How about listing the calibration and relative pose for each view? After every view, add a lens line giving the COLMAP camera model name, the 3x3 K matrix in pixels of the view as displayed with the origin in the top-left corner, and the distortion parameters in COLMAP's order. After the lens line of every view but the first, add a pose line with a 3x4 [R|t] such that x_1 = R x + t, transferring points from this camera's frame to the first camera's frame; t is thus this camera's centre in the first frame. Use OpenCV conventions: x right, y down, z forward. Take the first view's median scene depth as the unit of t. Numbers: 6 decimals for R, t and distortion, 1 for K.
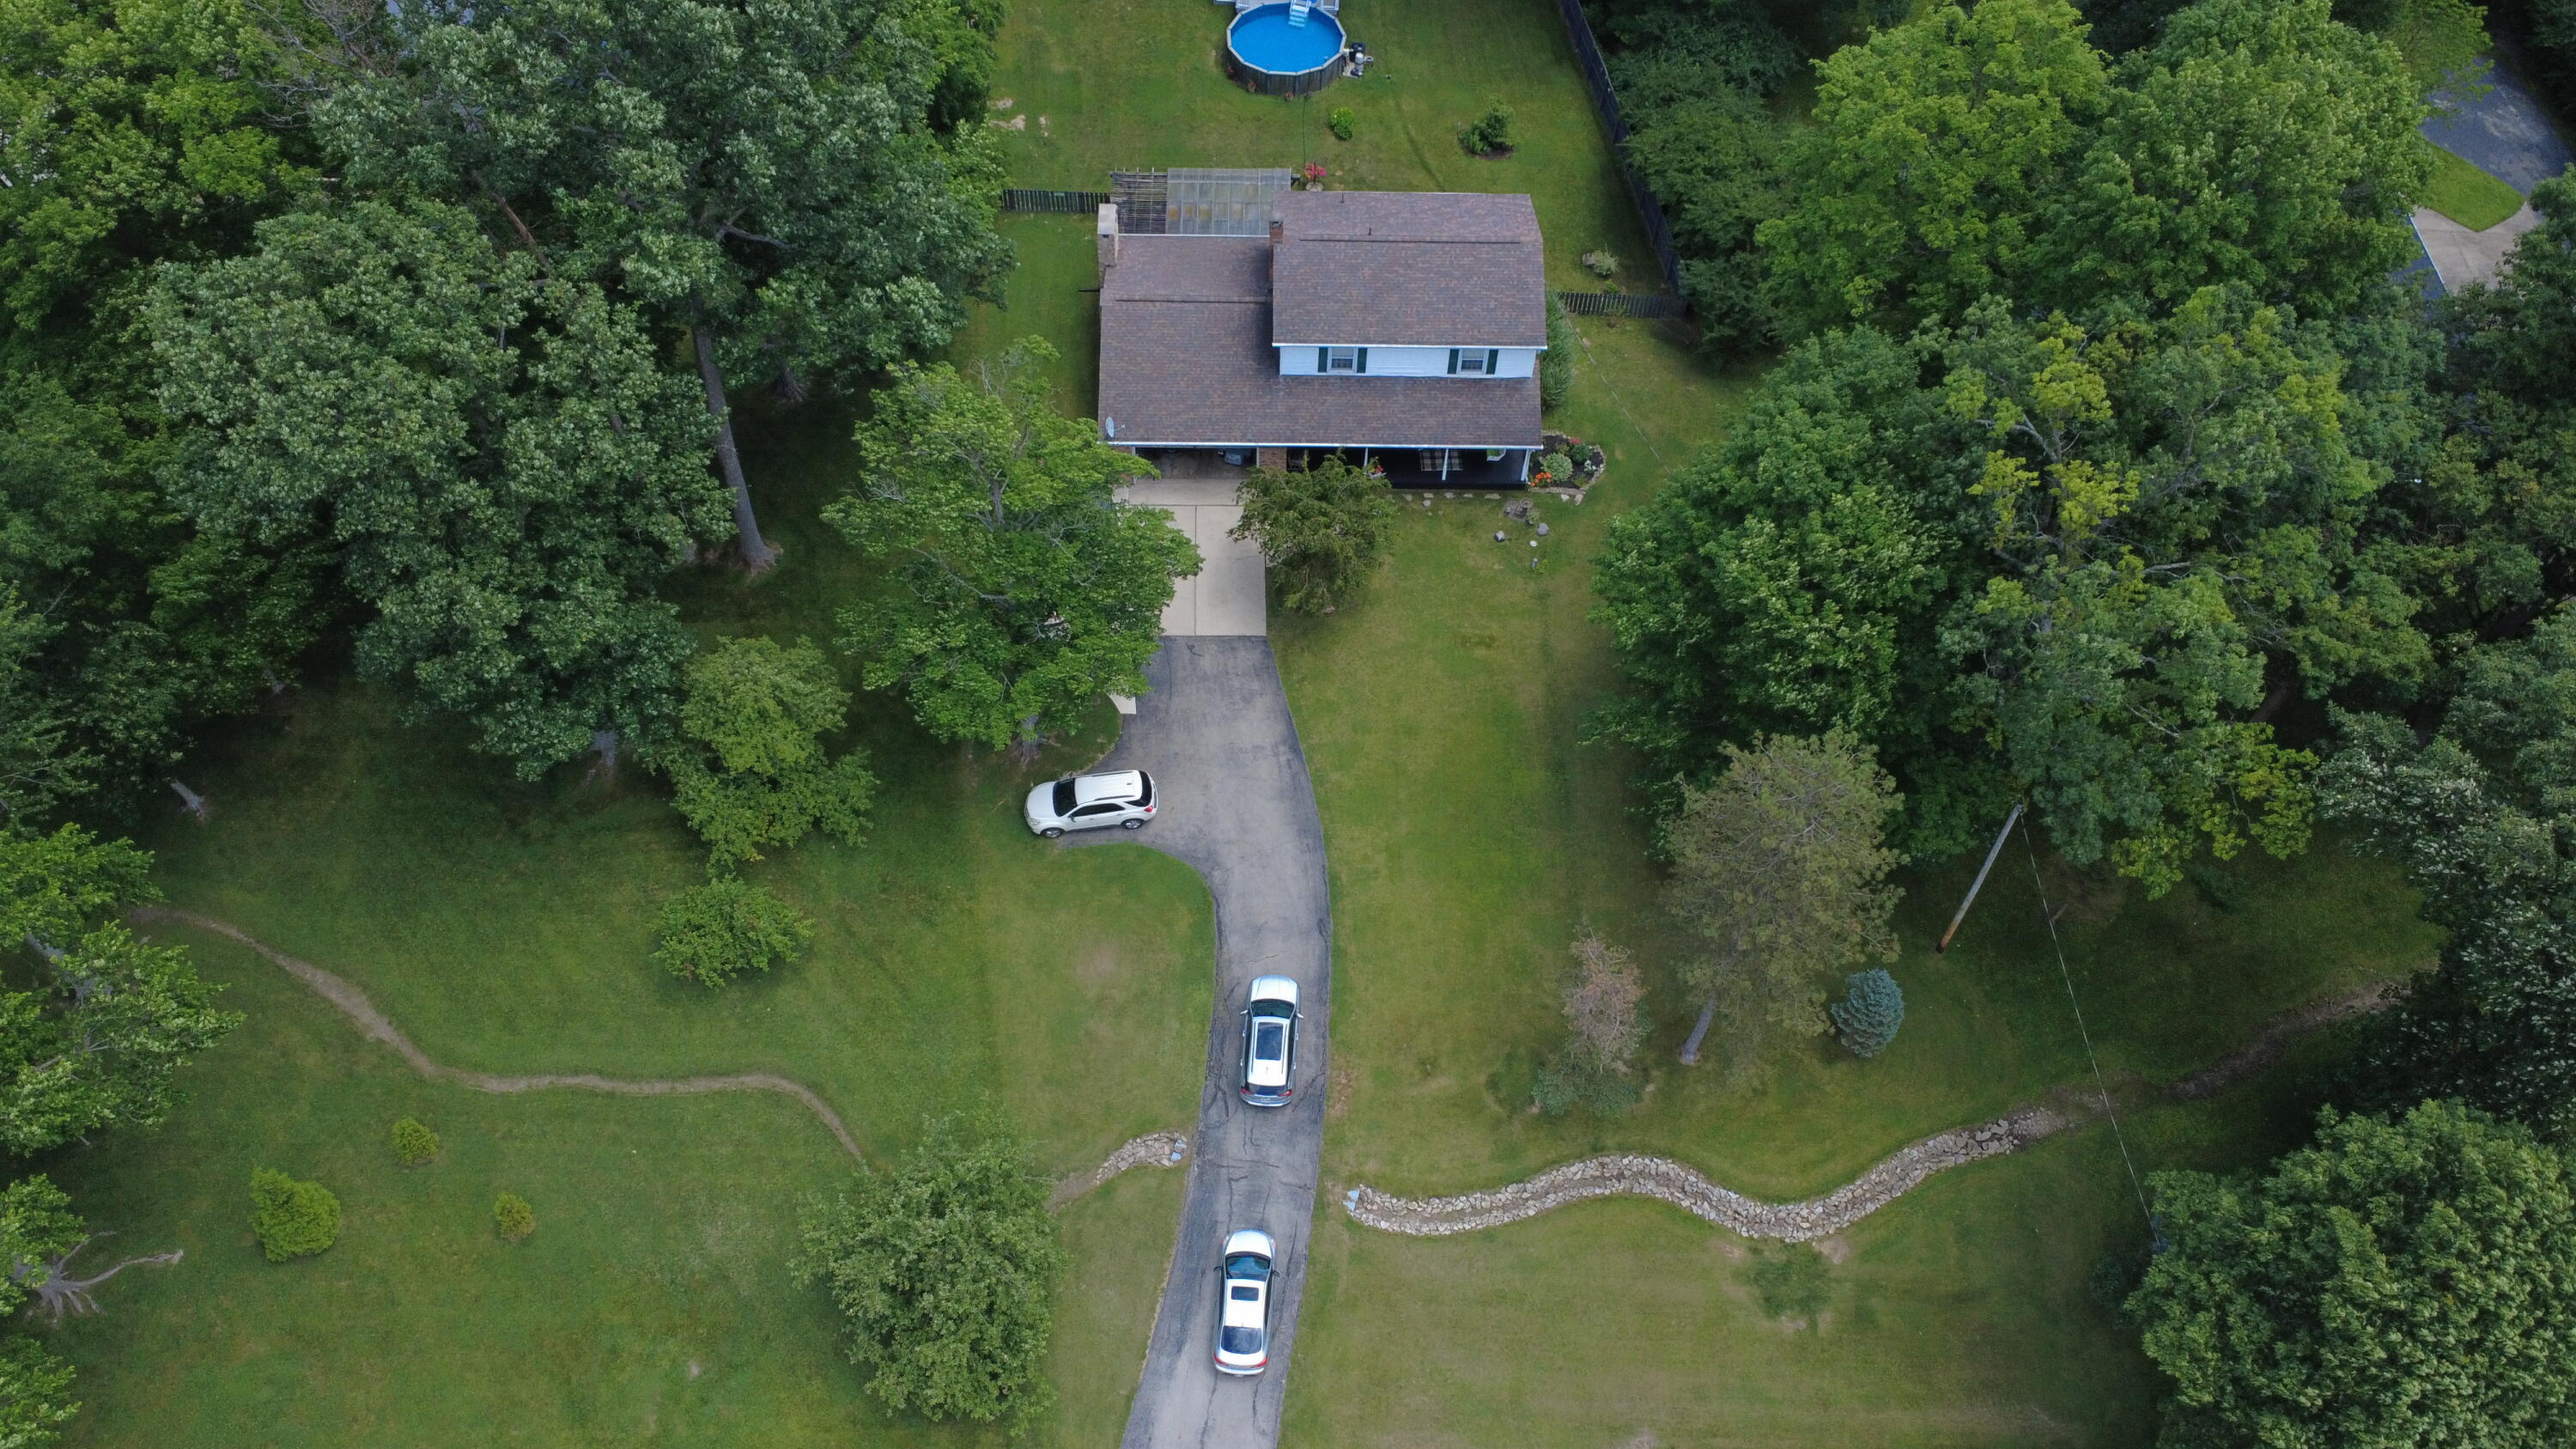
lens RADIAL K [[1950.9, 0, 1289.3], [0, 1950.9, 717.7], [0, 0, 1]] dist [0.003939, 0.006225]
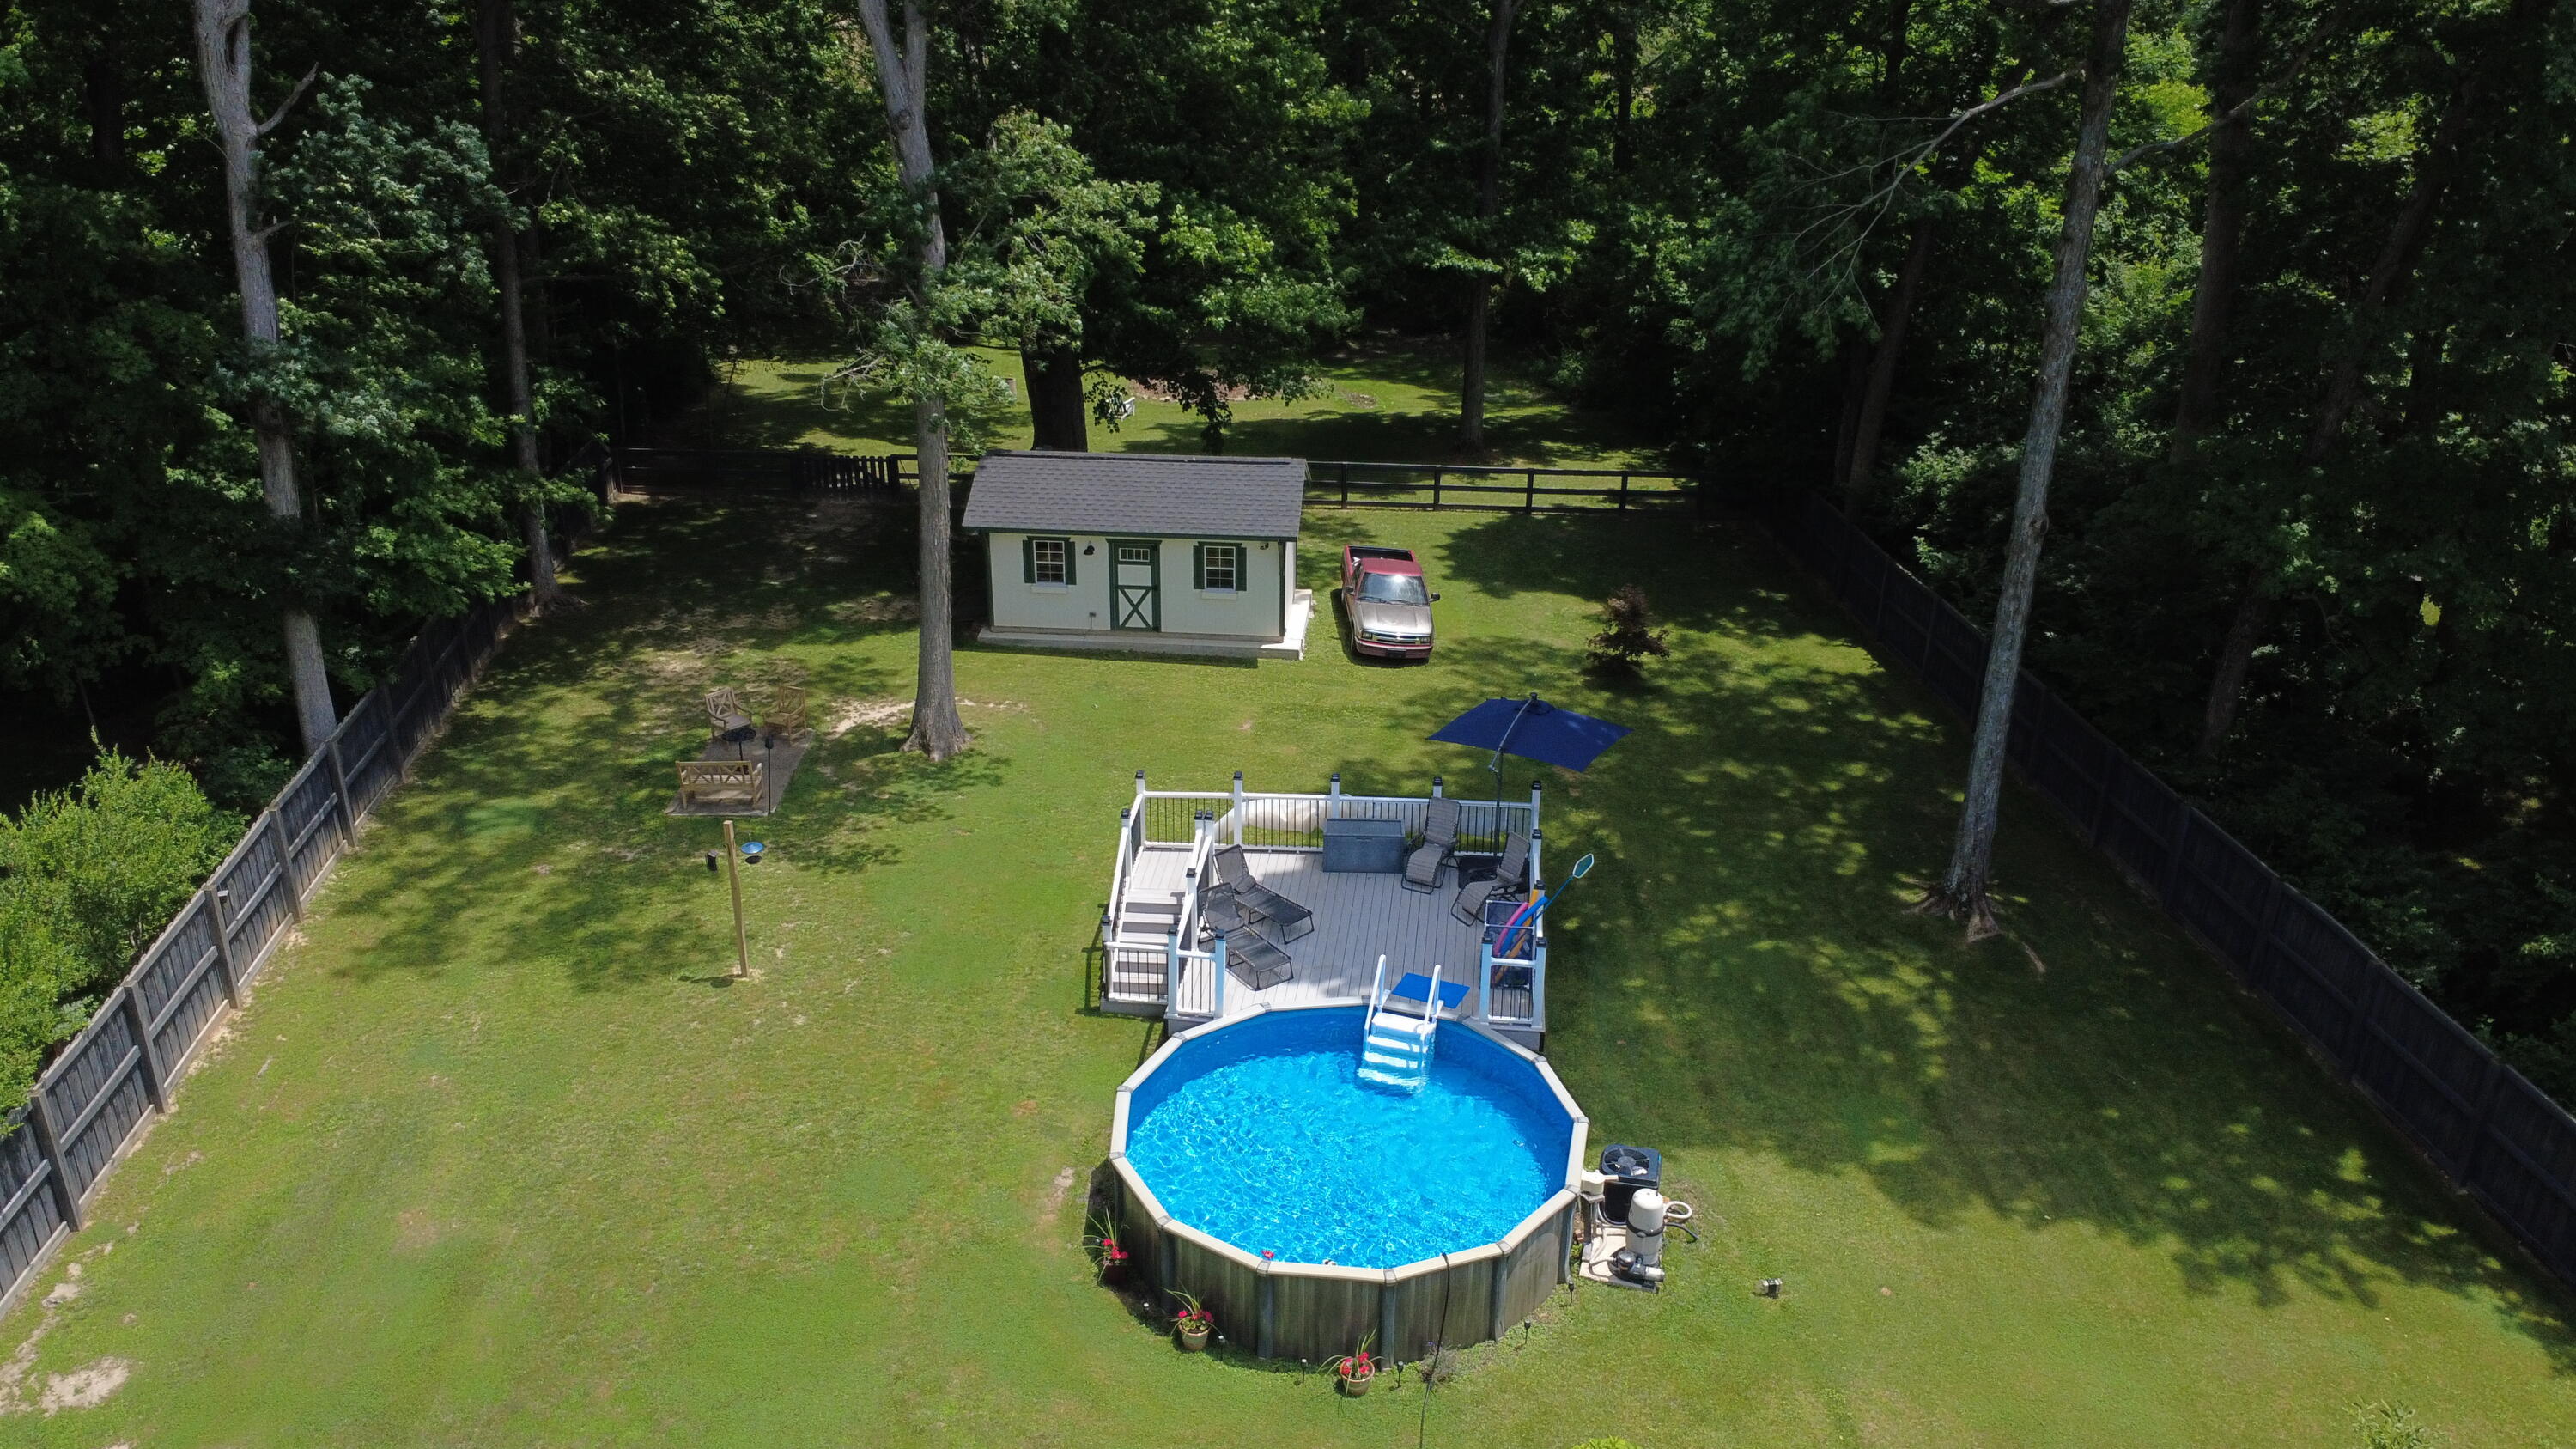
lens RADIAL K [[1950.9, 0, 1289.3], [0, 1950.9, 717.7], [0, 0, 1]] dist [0.003939, 0.006225]
pose [[0.998822, 0.004562, -0.048303, 0.003820], [-0.029166, 0.852066, -0.522621, -0.382509], [0.038773, 0.523414, 0.851196, 1.109794]]
